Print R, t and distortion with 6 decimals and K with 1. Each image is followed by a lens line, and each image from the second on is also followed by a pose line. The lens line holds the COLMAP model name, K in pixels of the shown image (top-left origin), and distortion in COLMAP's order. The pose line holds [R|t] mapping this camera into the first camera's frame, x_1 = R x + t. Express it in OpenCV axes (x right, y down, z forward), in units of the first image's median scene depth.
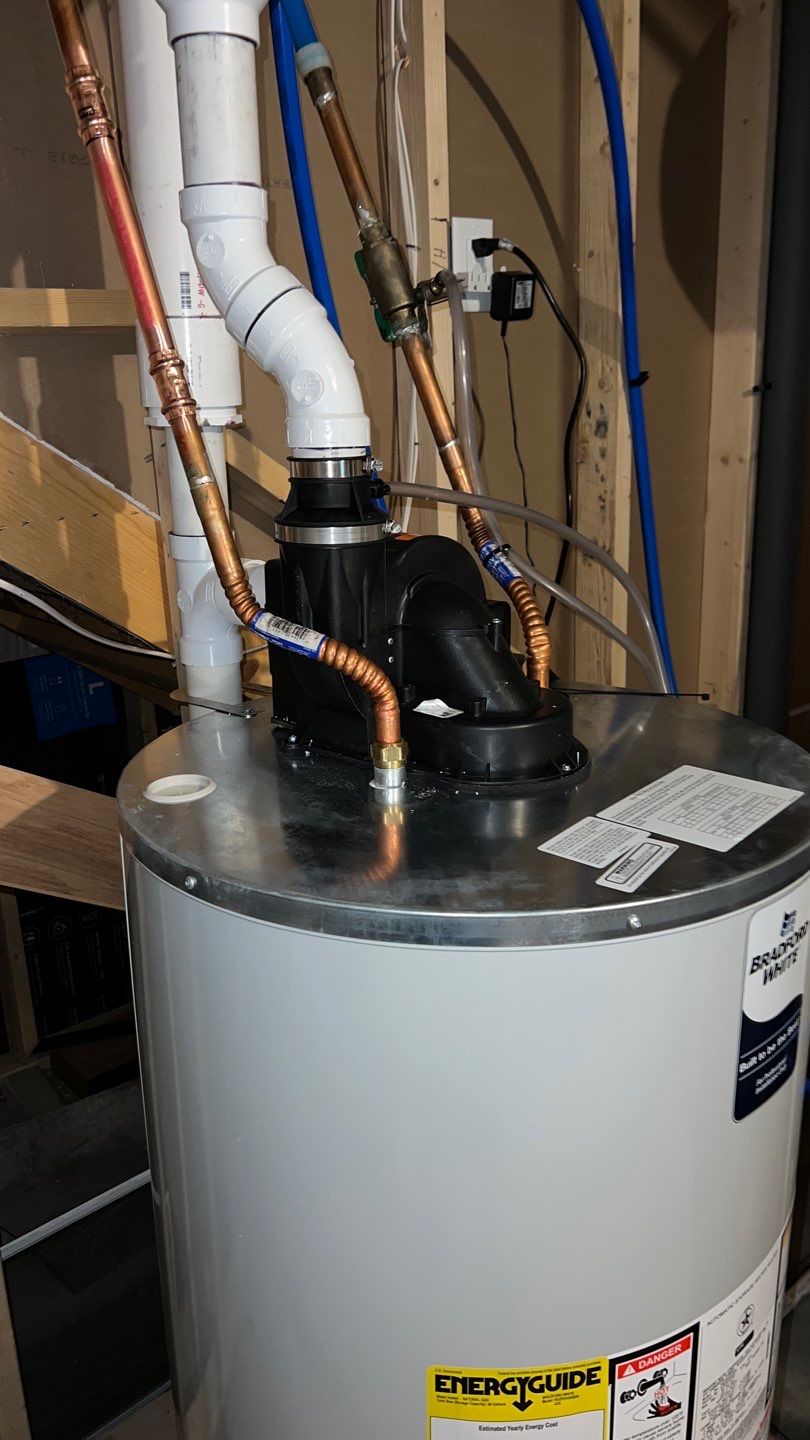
lens RADIAL K [[1072.3, 0, 405.0], [0, 1072.3, 720.0], [0, 0, 1]] dist [0.000278, -0.004715]
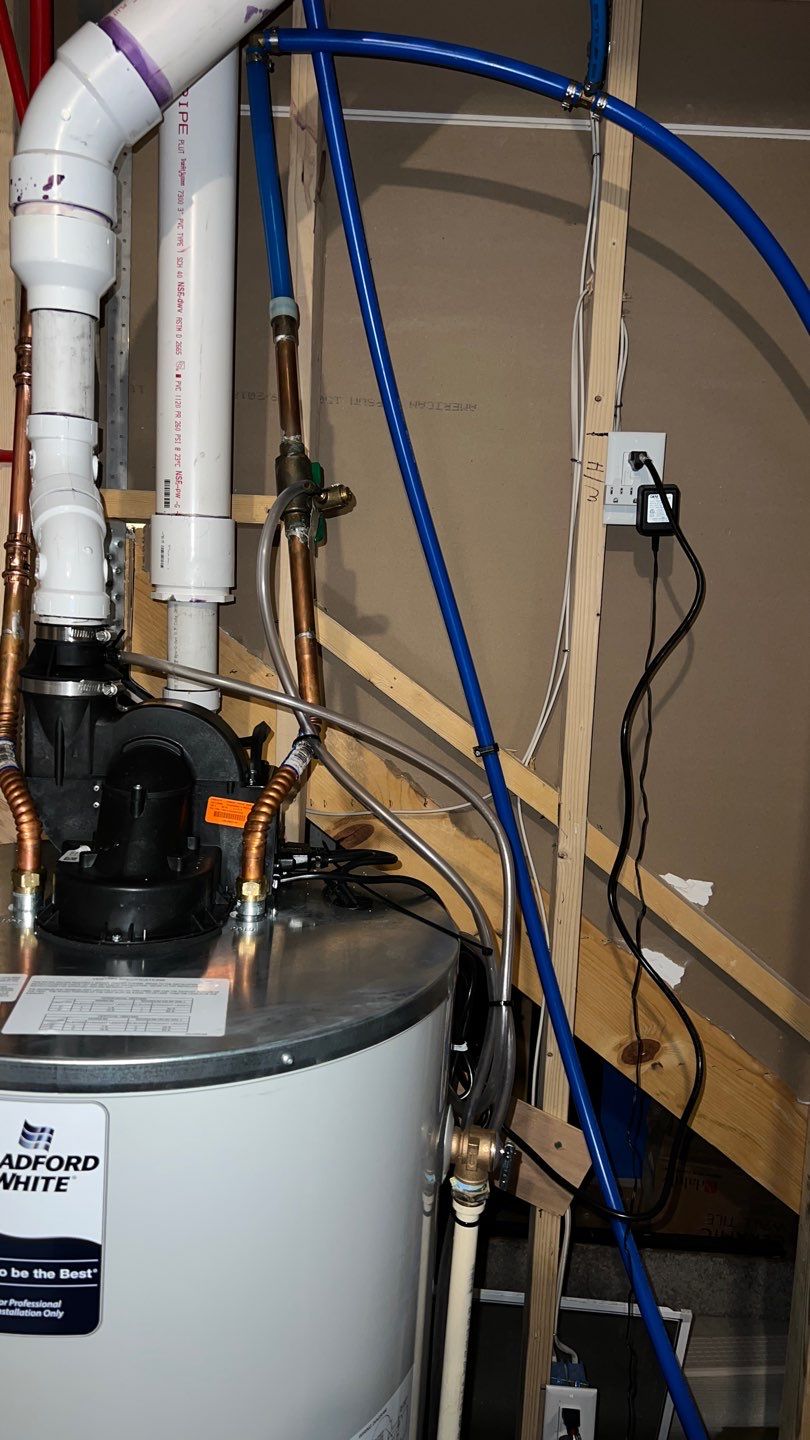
lens RADIAL K [[1052.7, 0, 405.0], [0, 1052.7, 720.0], [0, 0, 1]] dist [-0.000121, -0.006608]
pose [[0.739814, 0.148077, -0.656314, 1.119400], [-0.265091, 0.960725, -0.082059, -0.165009], [0.618386, 0.234692, 0.750012, 0.428600]]
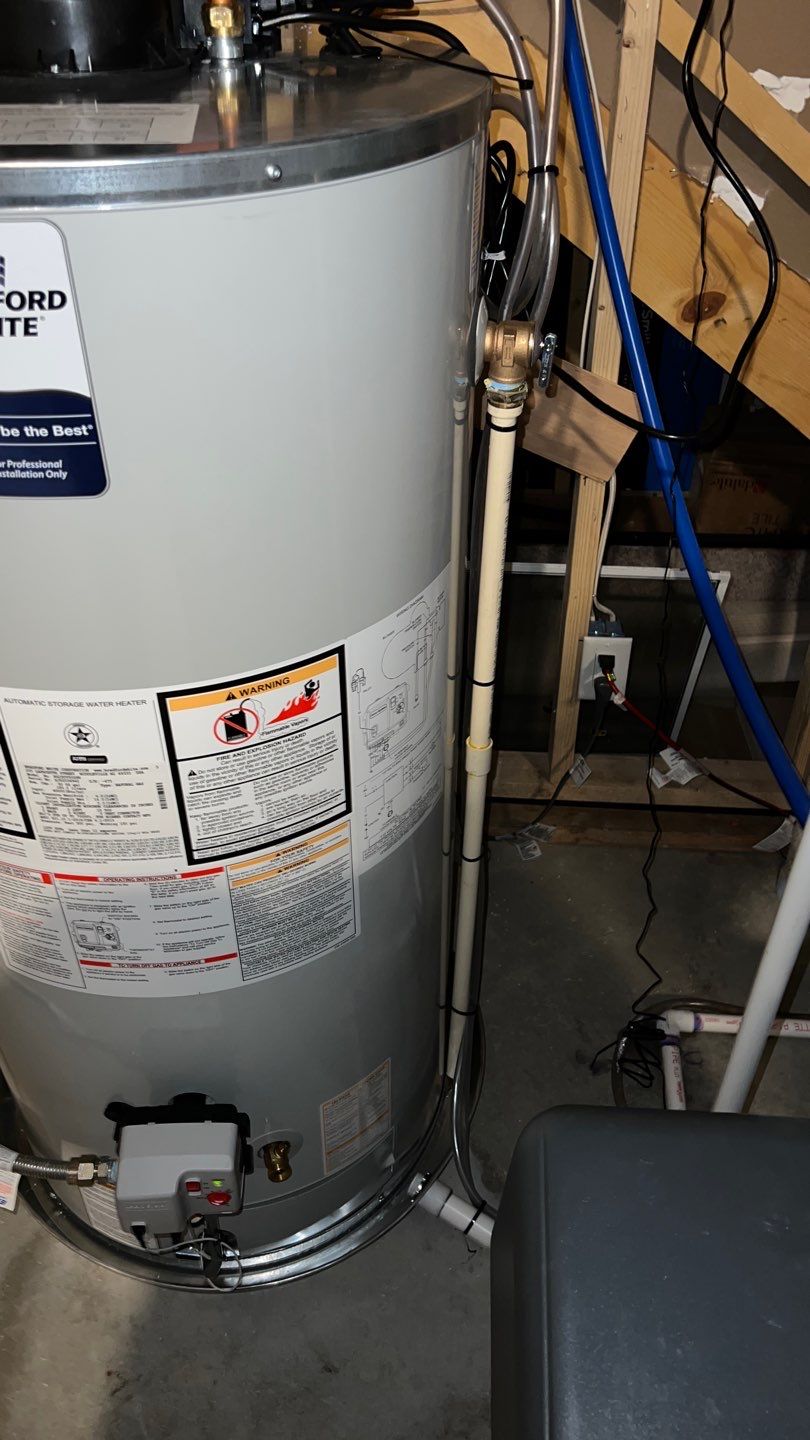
lens RADIAL K [[1072.3, 0, 405.0], [0, 1072.3, 720.0], [0, 0, 1]] dist [0.000278, -0.004715]
pose [[0.726413, 0.457130, -0.513183, 1.119718], [-0.214447, 0.860194, 0.462687, 0.043691], [0.652945, -0.226052, 0.722886, 0.553173]]
